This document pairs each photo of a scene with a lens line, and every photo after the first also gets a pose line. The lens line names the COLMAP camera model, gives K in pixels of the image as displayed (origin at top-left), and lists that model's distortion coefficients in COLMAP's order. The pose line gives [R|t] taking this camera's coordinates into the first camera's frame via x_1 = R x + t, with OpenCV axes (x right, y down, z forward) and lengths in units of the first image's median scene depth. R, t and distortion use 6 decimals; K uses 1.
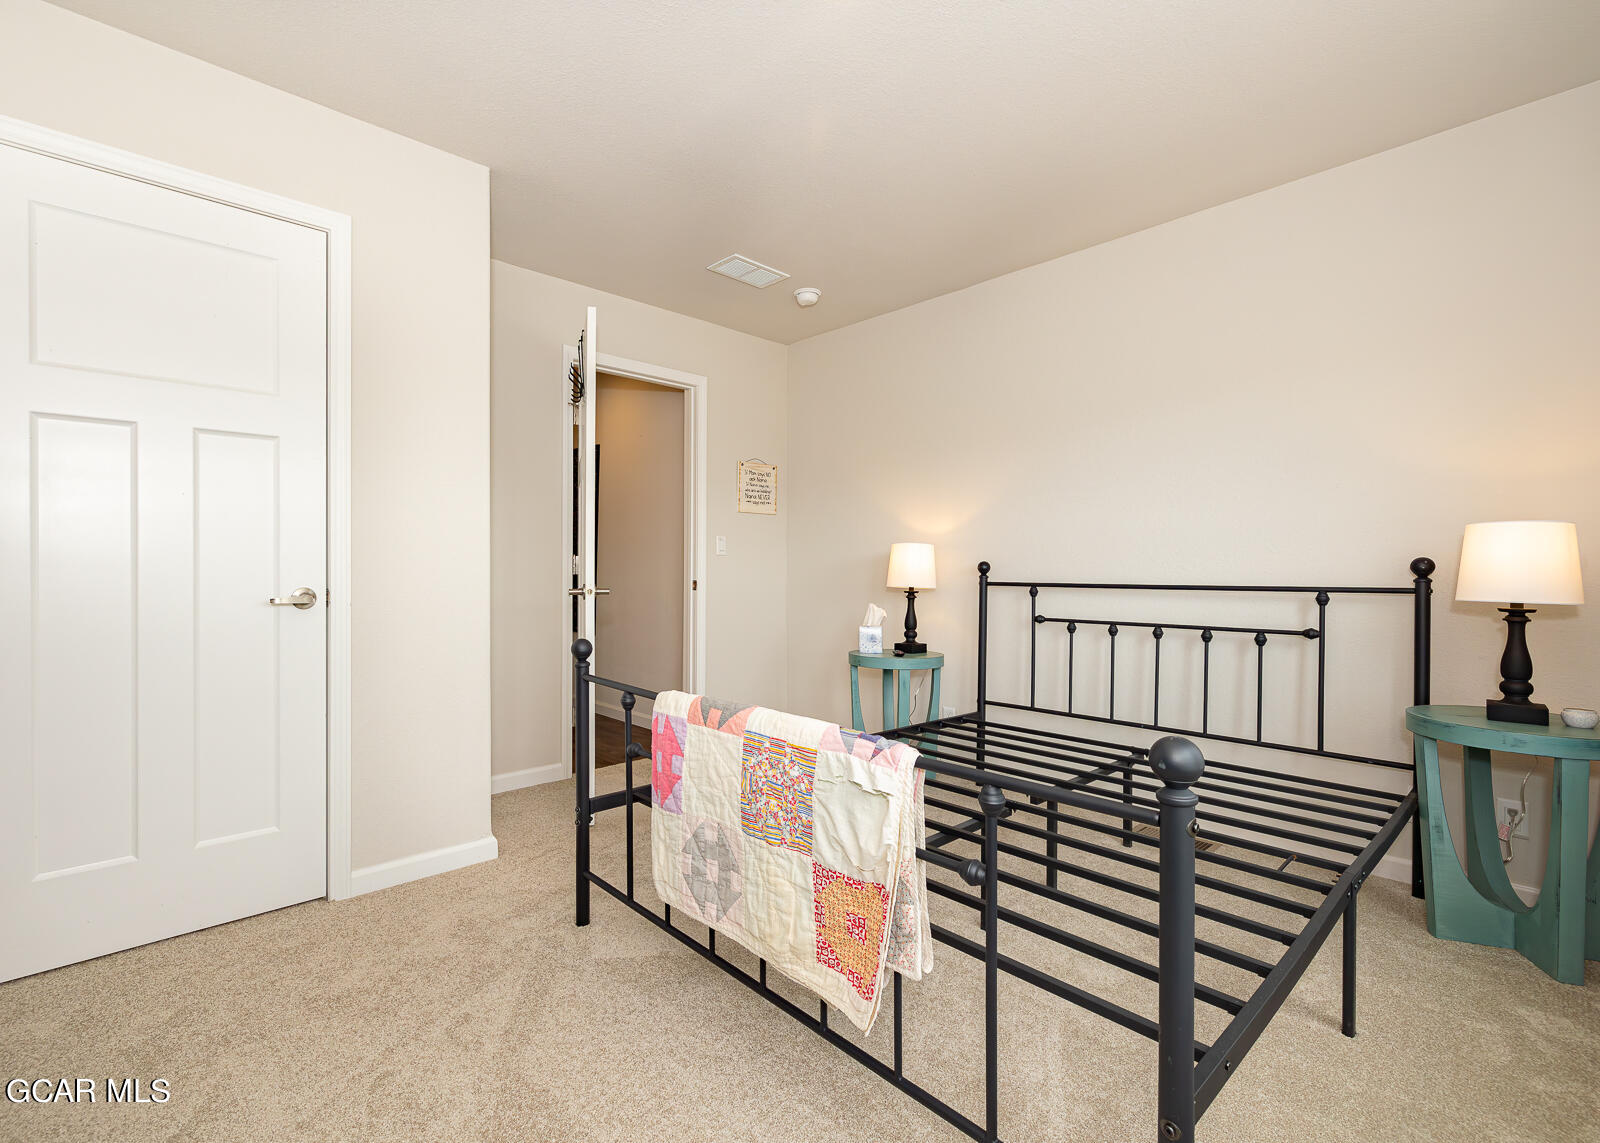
lens RADIAL K [[718.9, 0, 770.1], [0, 718.9, 570.9], [0, 0, 1]] dist [-0.001553, 0.070930]
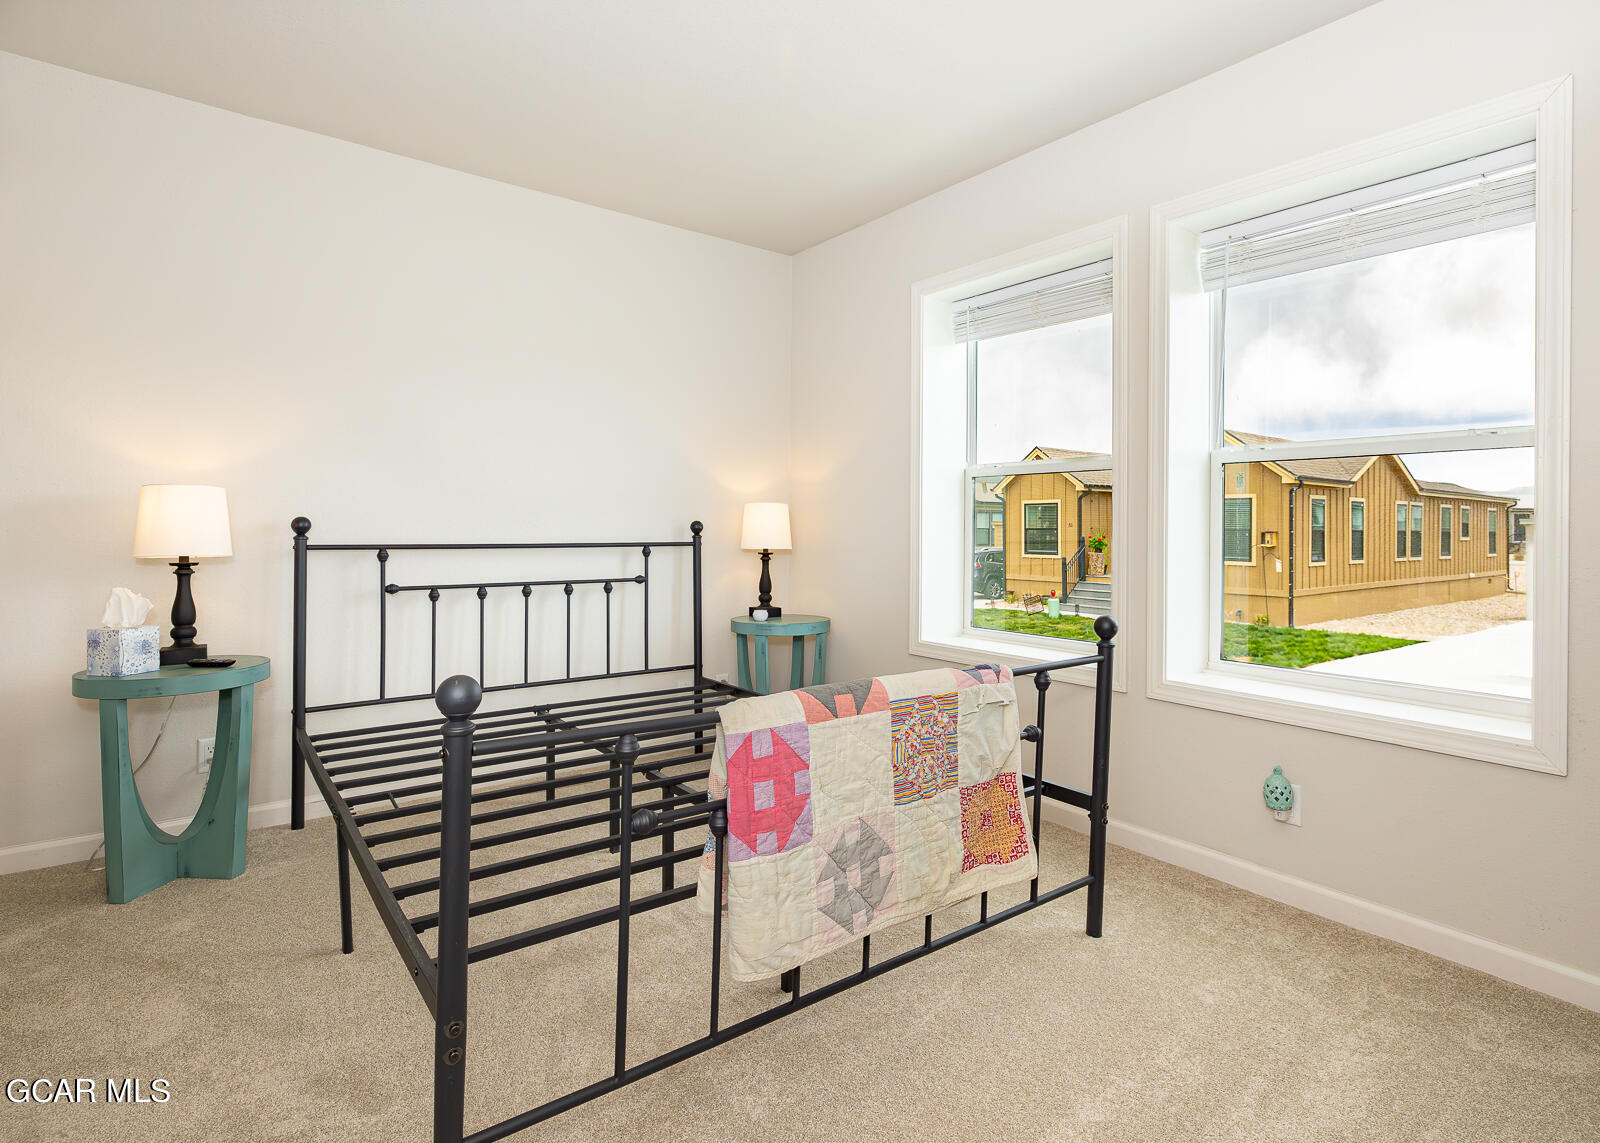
lens RADIAL K [[808.1, 0, 799.6], [0, 808.1, 531.4], [0, 0, 1]] dist [-0.000147, -0.000190]
pose [[0.096744, -0.004218, 0.995300, -0.700719], [-0.002871, 0.999986, 0.004517, -0.005553], [-0.995305, -0.003295, 0.096730, 0.640210]]
